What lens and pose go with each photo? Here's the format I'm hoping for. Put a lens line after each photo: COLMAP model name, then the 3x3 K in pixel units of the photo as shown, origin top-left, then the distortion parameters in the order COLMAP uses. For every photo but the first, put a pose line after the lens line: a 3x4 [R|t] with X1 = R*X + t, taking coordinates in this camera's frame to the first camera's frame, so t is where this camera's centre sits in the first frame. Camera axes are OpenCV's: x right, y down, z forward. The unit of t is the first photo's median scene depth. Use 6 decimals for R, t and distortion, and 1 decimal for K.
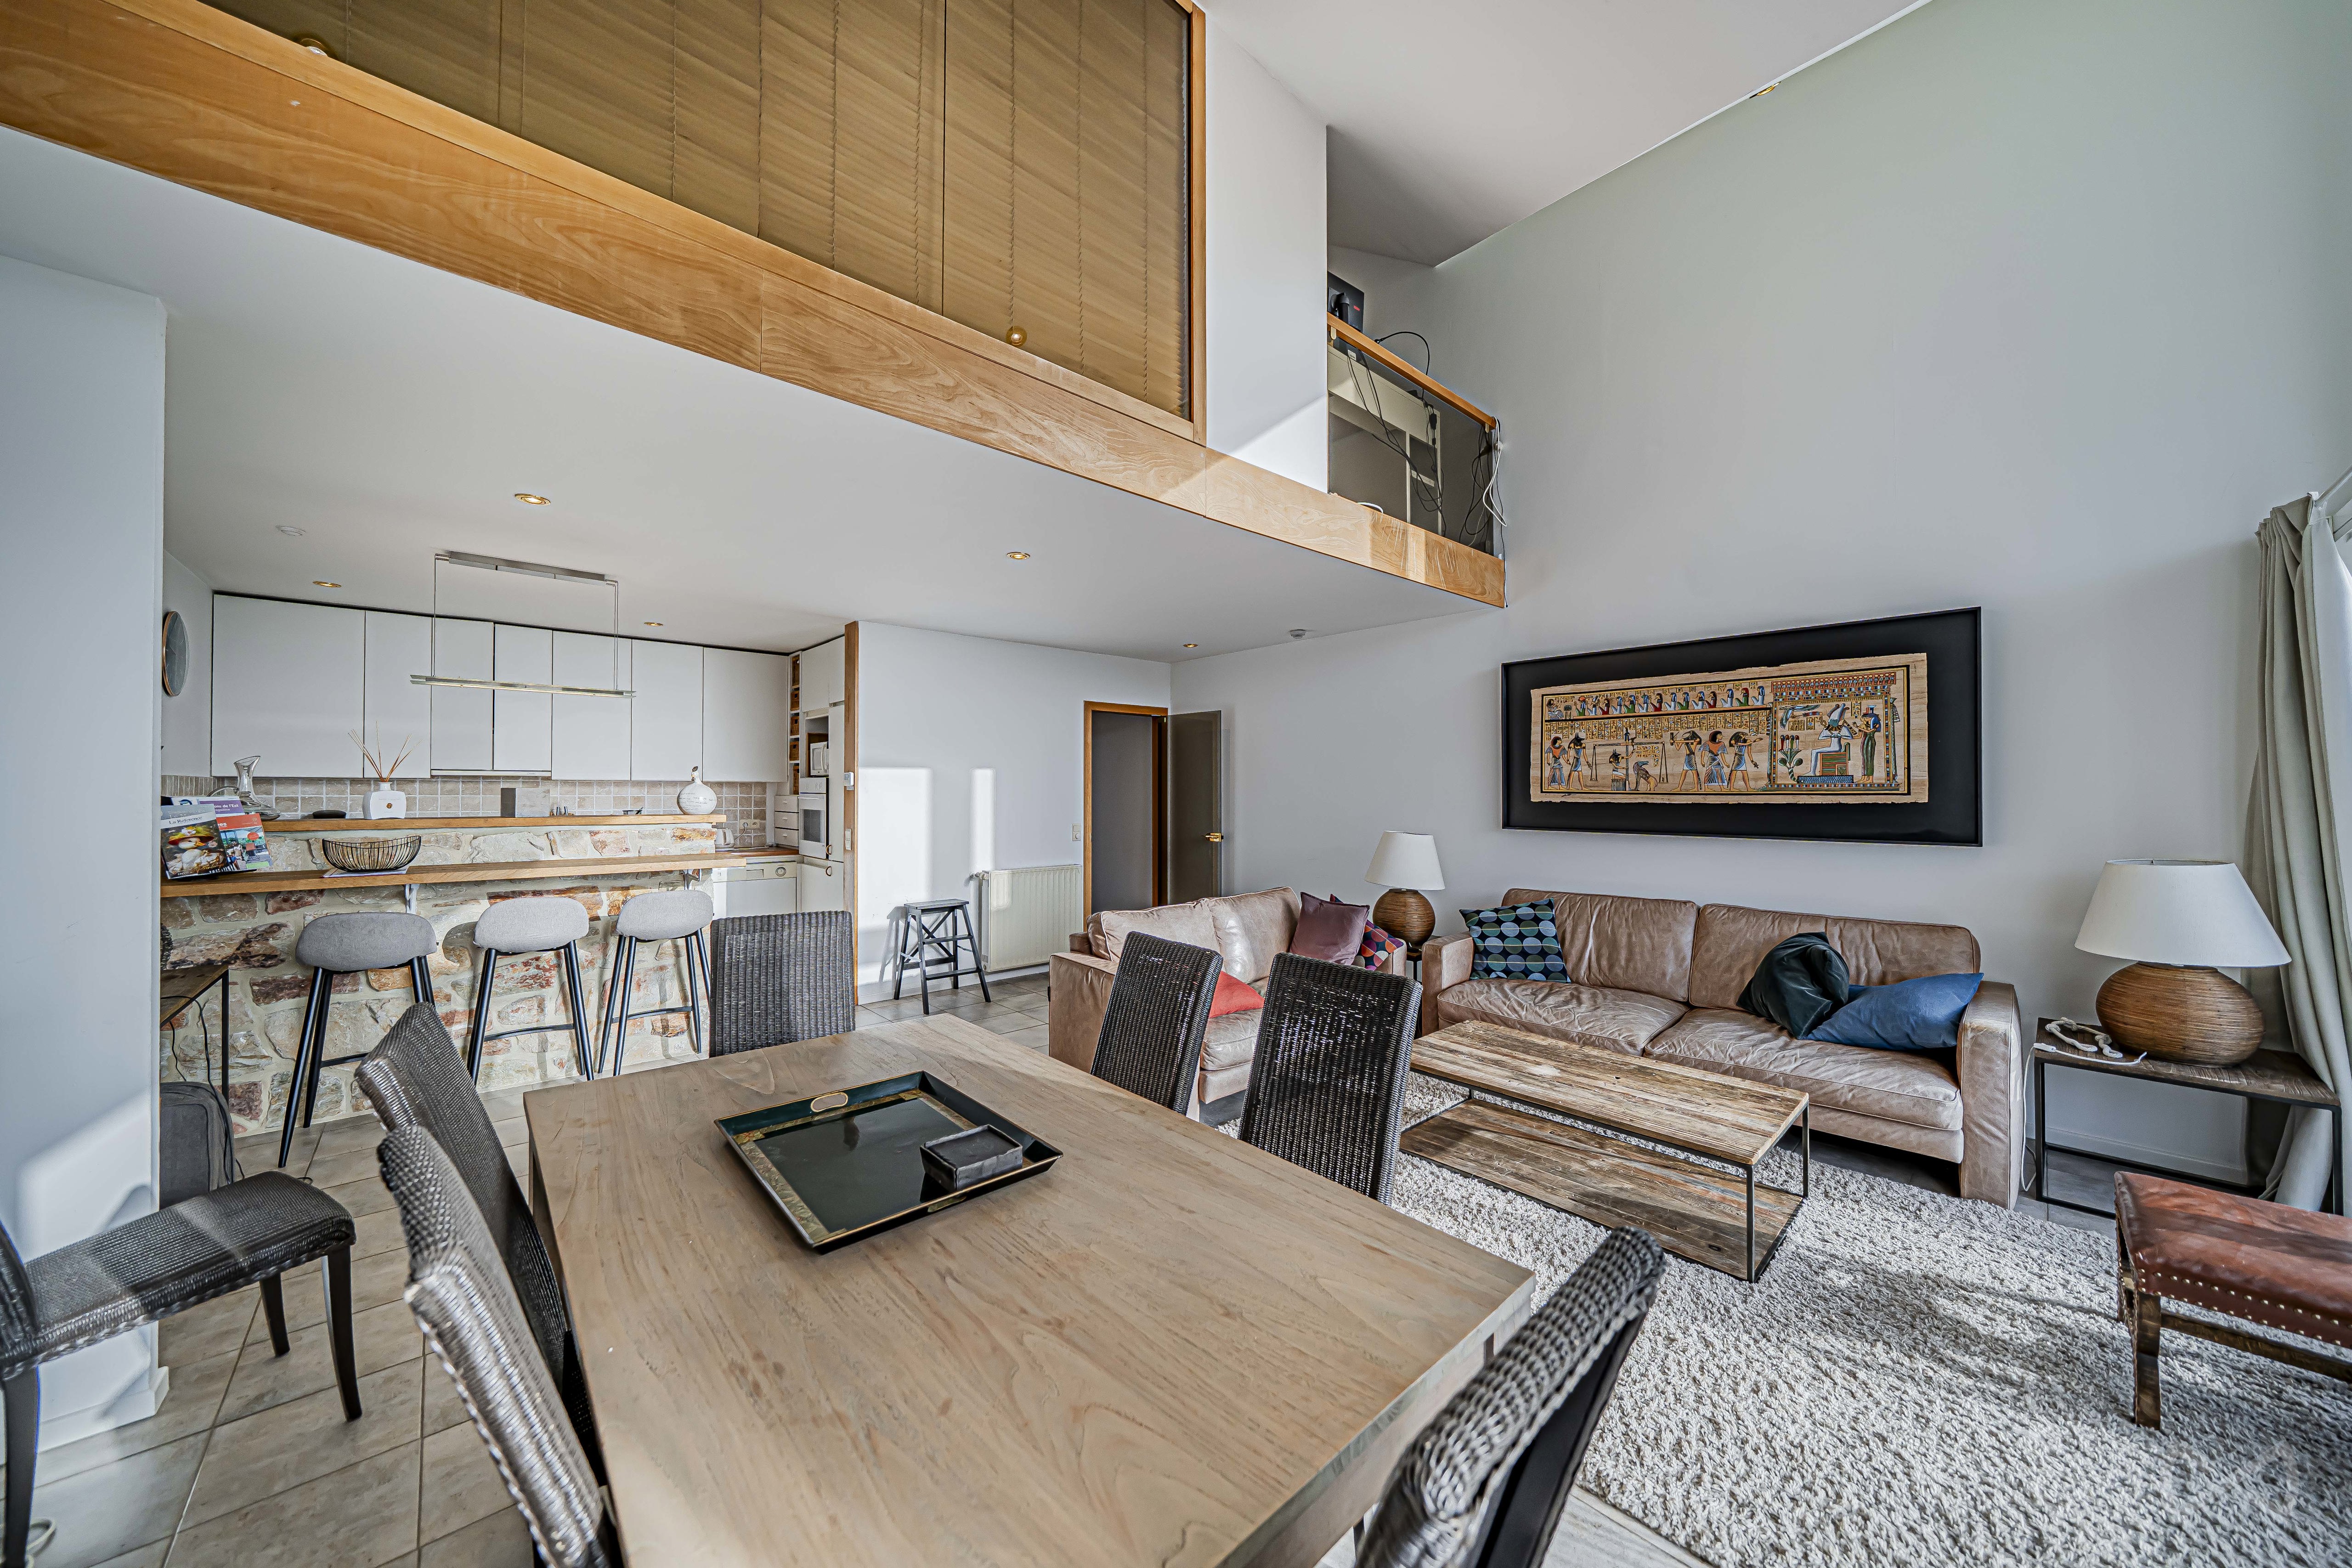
lens RADIAL K [[803.7, 0, 1180.0], [0, 803.7, 781.5], [0, 0, 1]] dist [-0.006219, 0.000066]
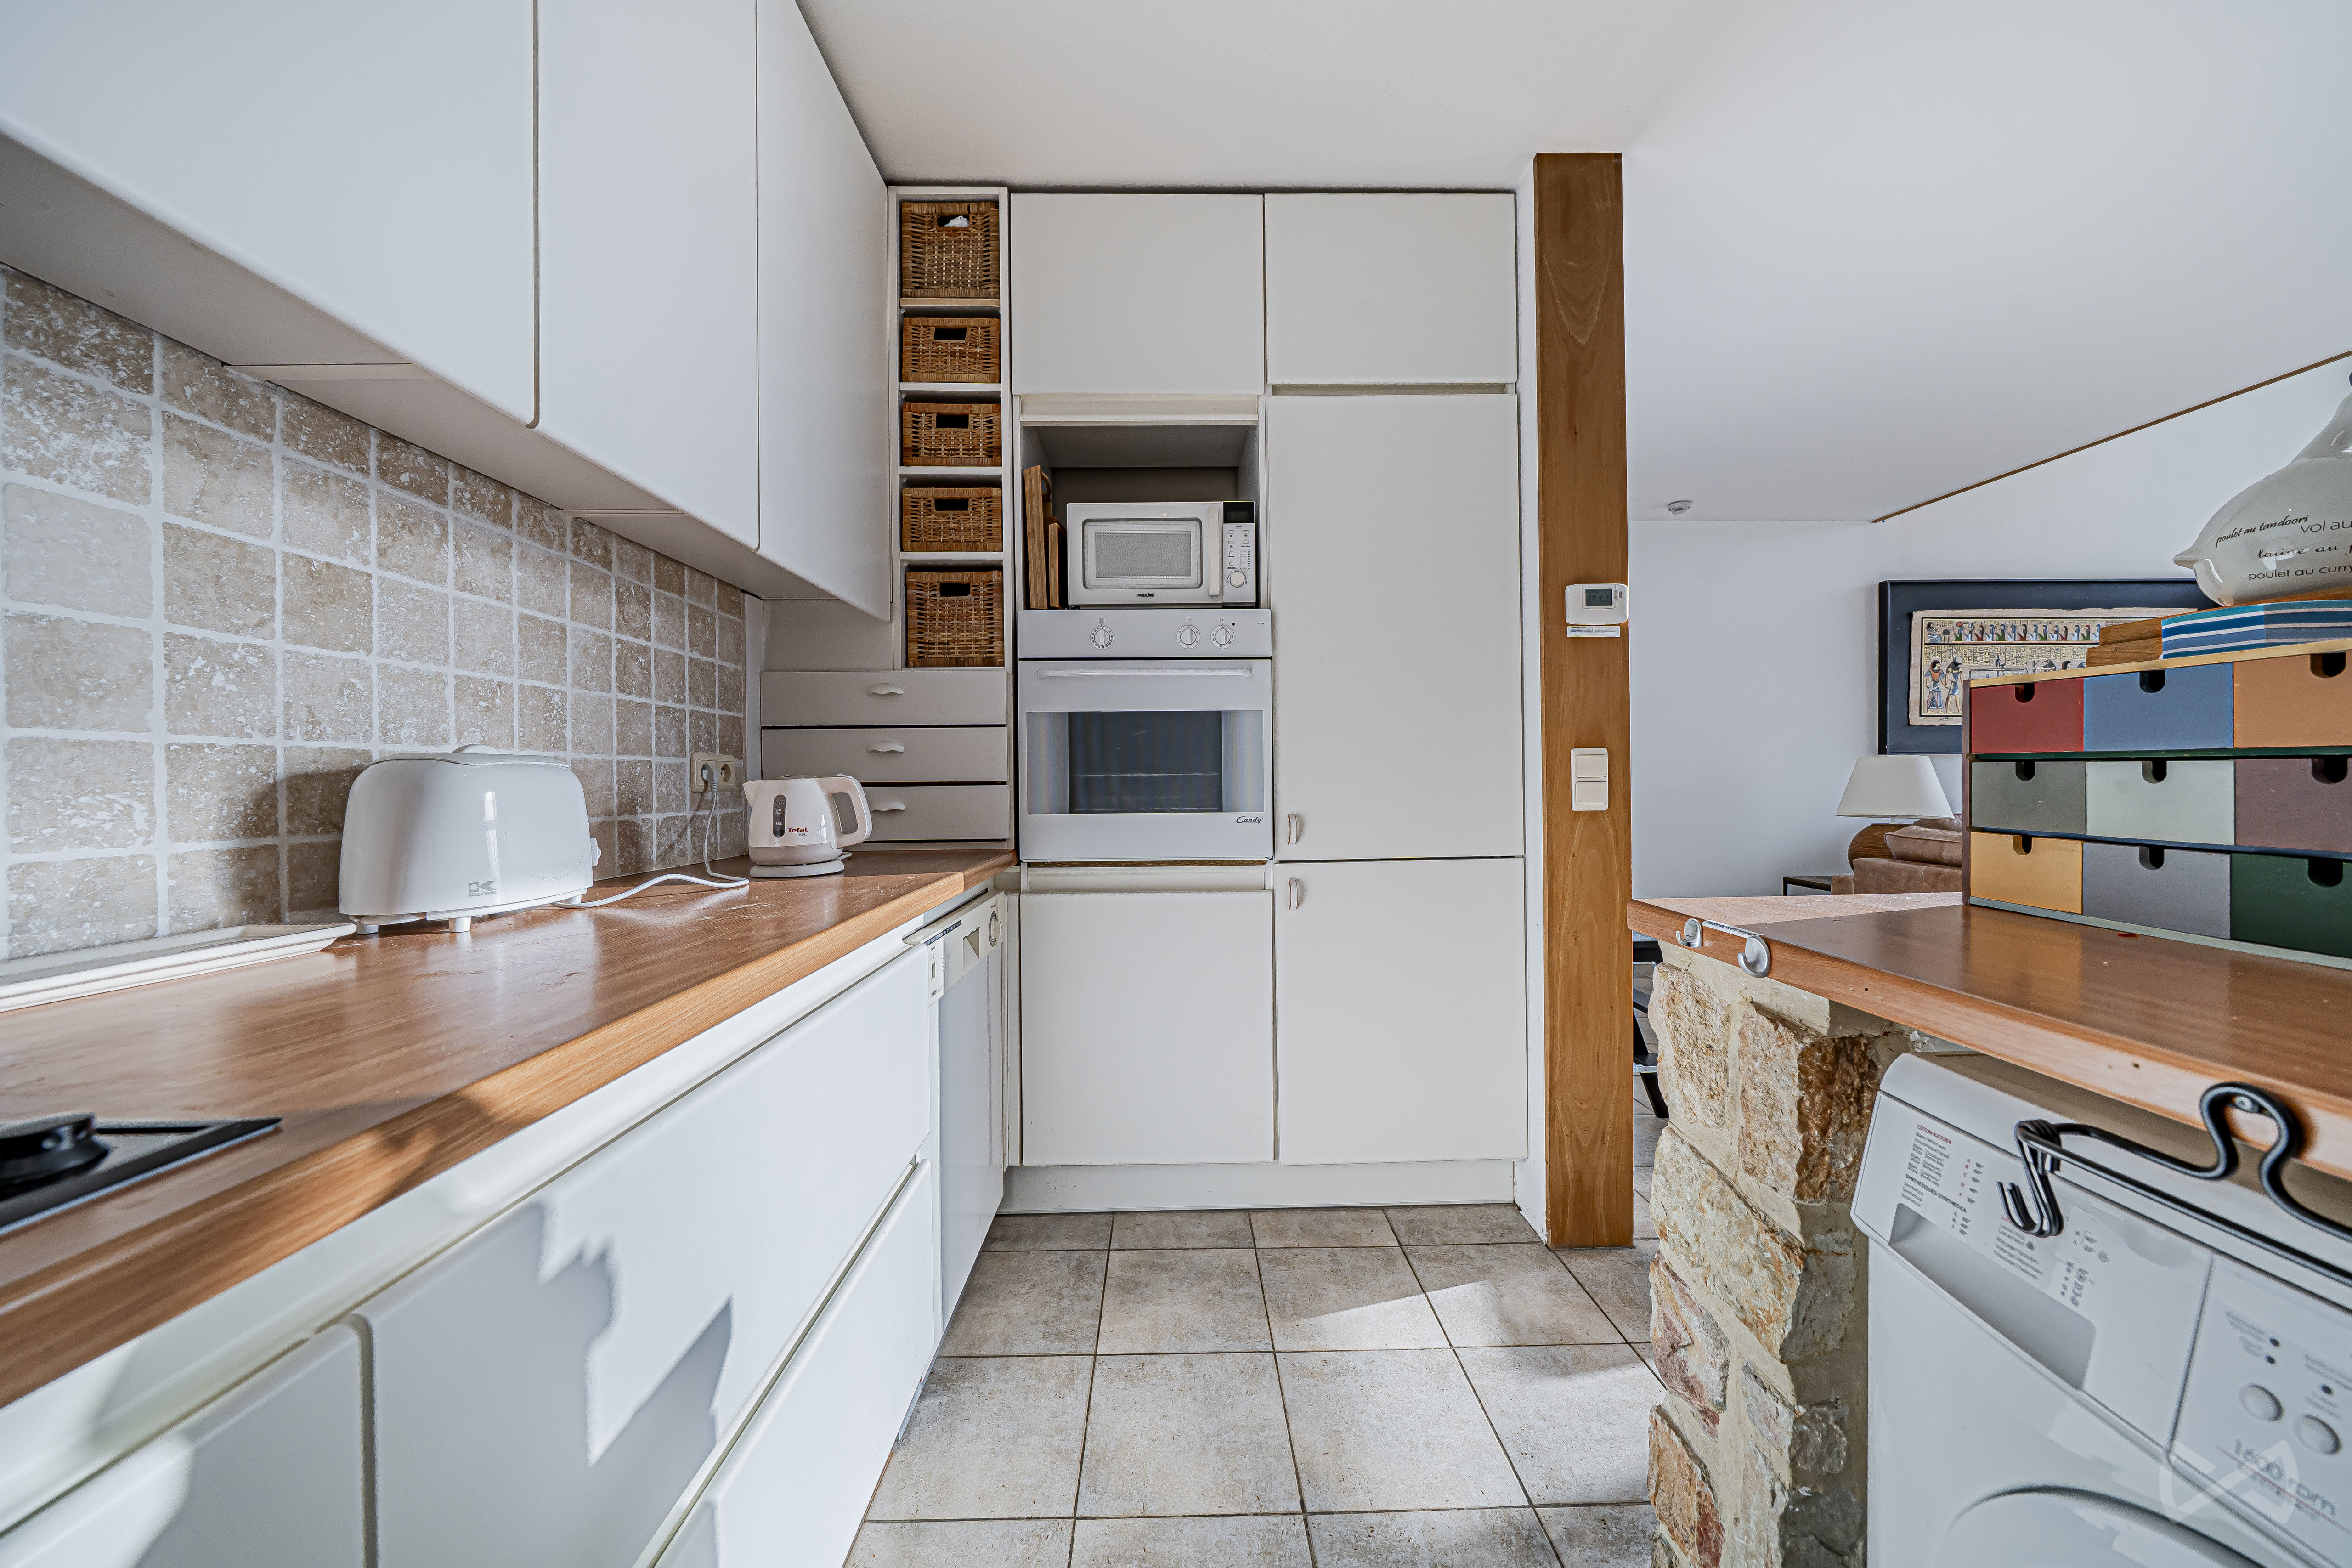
lens RADIAL K [[803.7, 0, 1181.7], [0, 803.7, 777.9], [0, 0, 1]] dist [-0.006219, 0.000066]
pose [[0.667576, -0.009929, 0.744475, -1.047739], [0.004628, 0.999947, 0.009187, 0.089863], [-0.744527, -0.002687, 0.667587, 1.202435]]
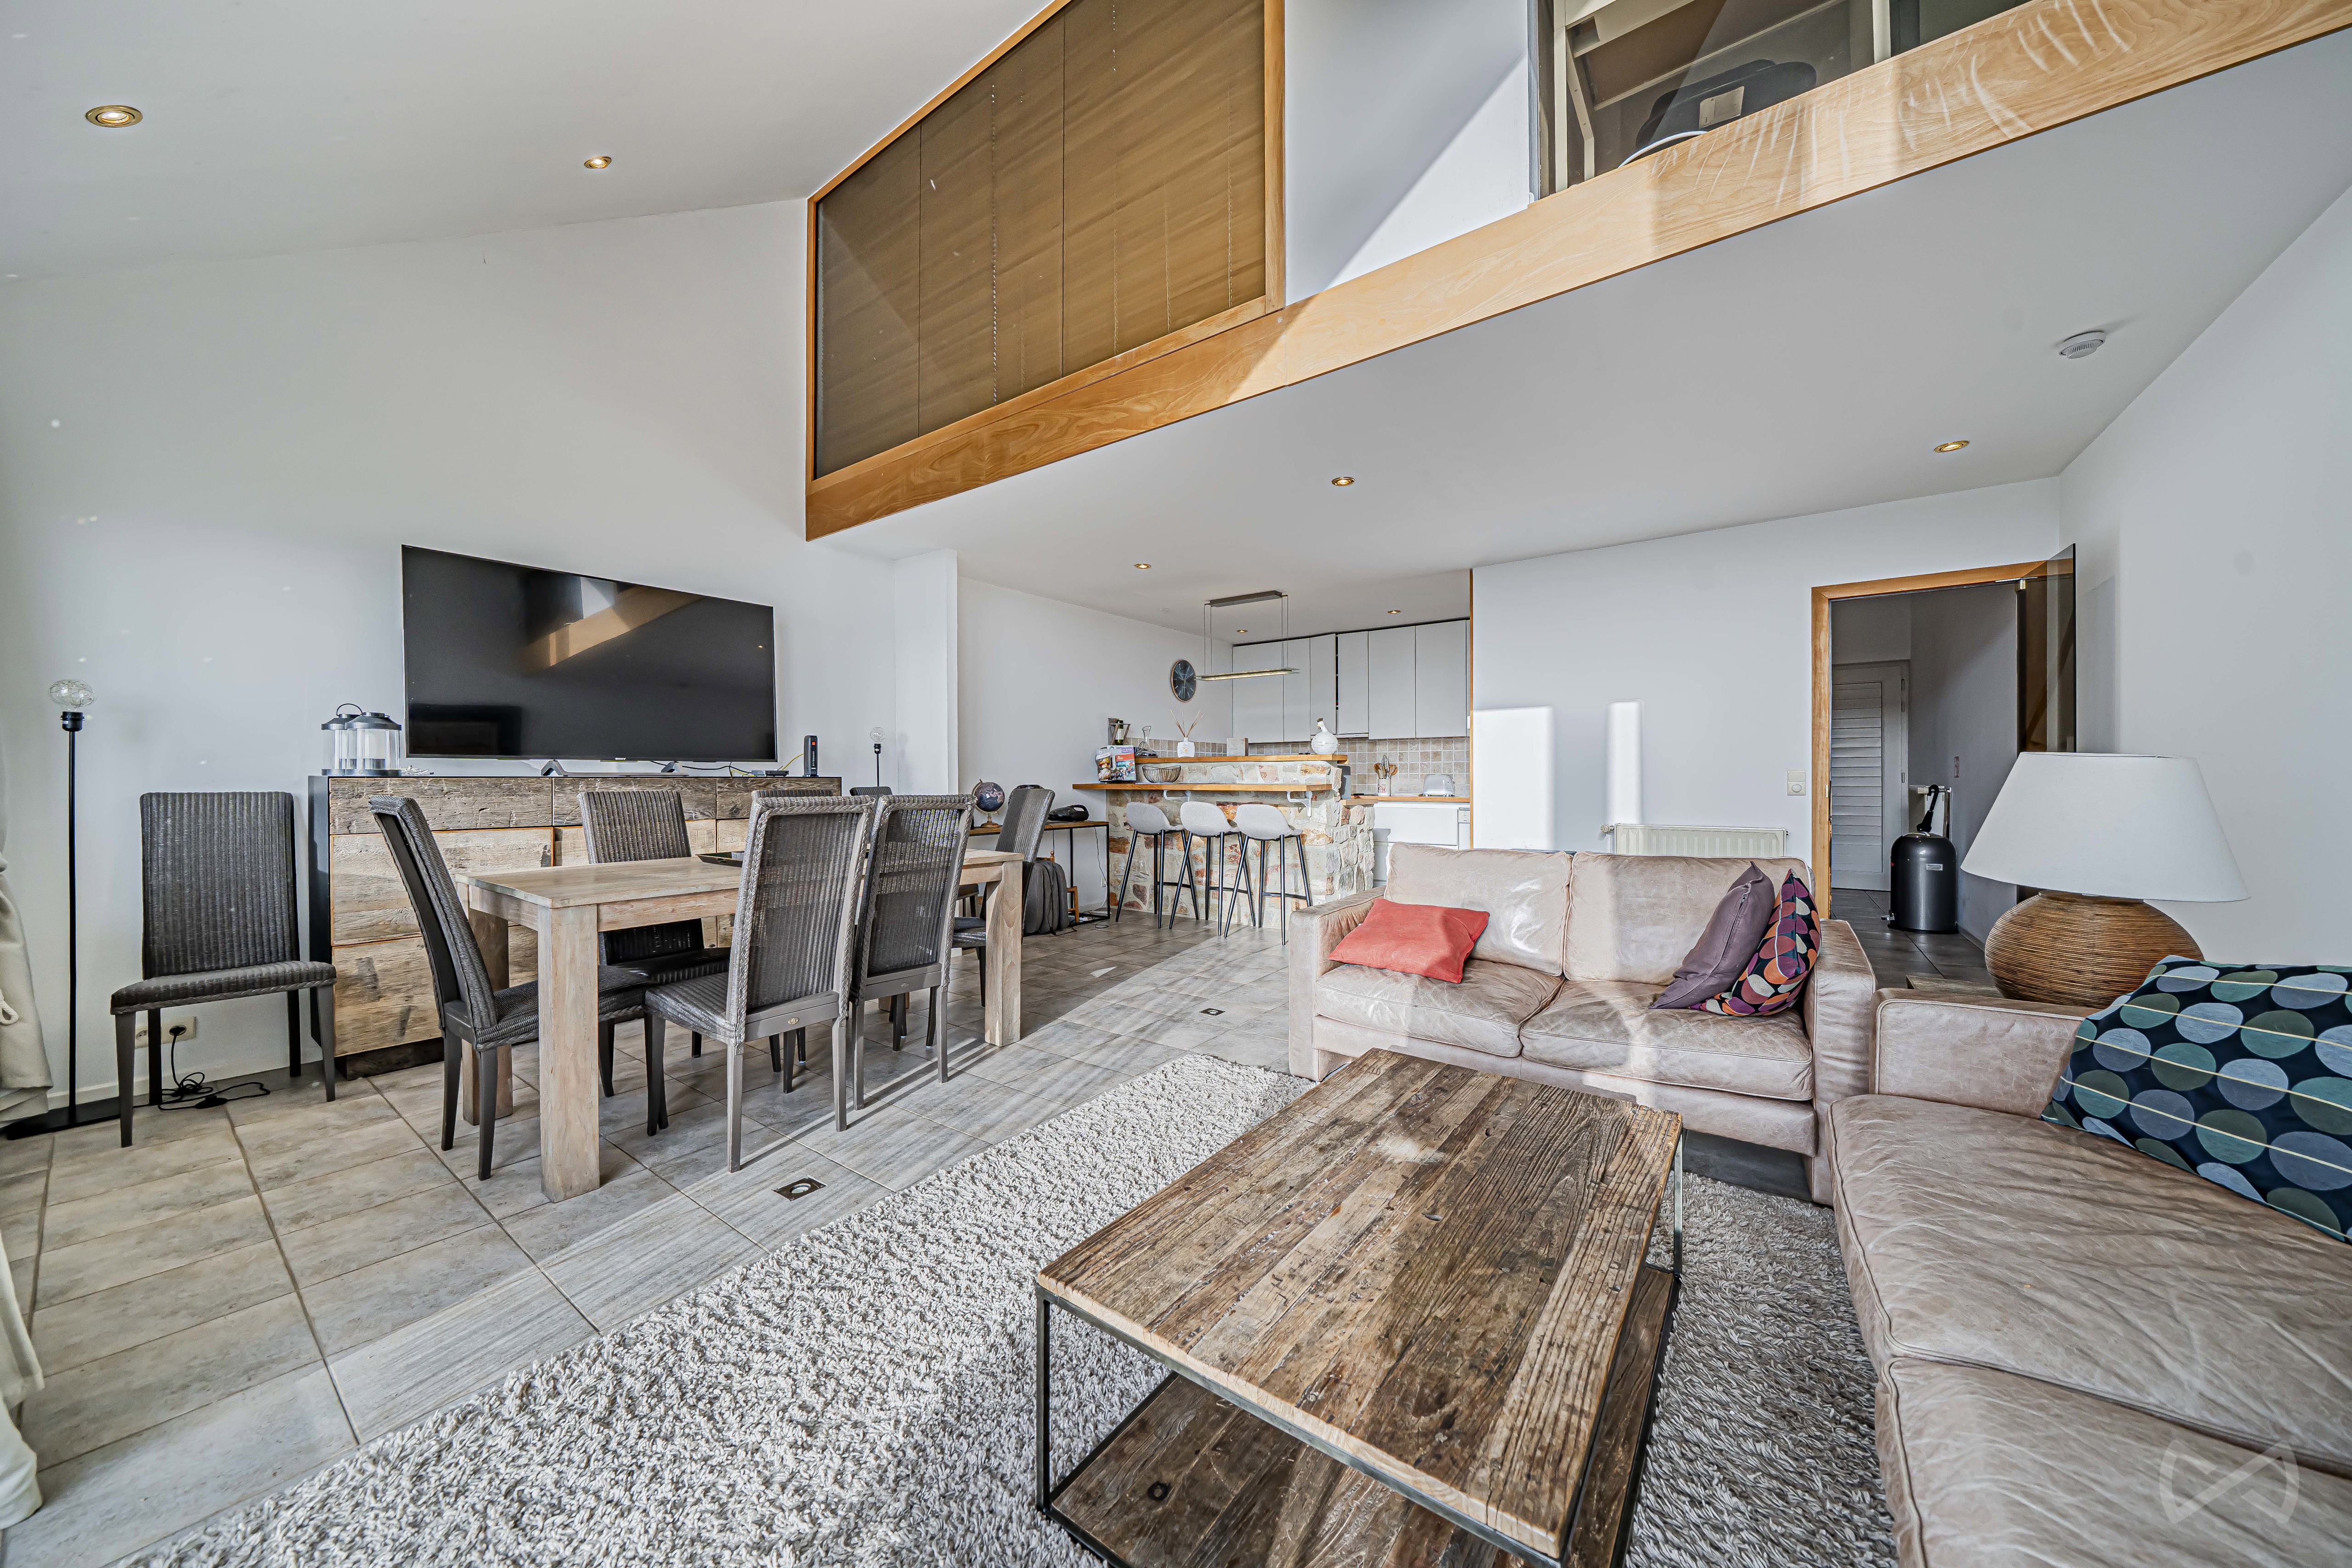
lens RADIAL K [[803.7, 0, 1174.9], [0, 803.7, 780.8], [0, 0, 1]] dist [-0.006219, 0.000066]
pose [[0.191226, 0.000813, -0.981546, 0.707074], [0.011377, 0.999931, 0.003045, 0.084718], [0.981480, -0.011749, 0.191204, 0.561949]]
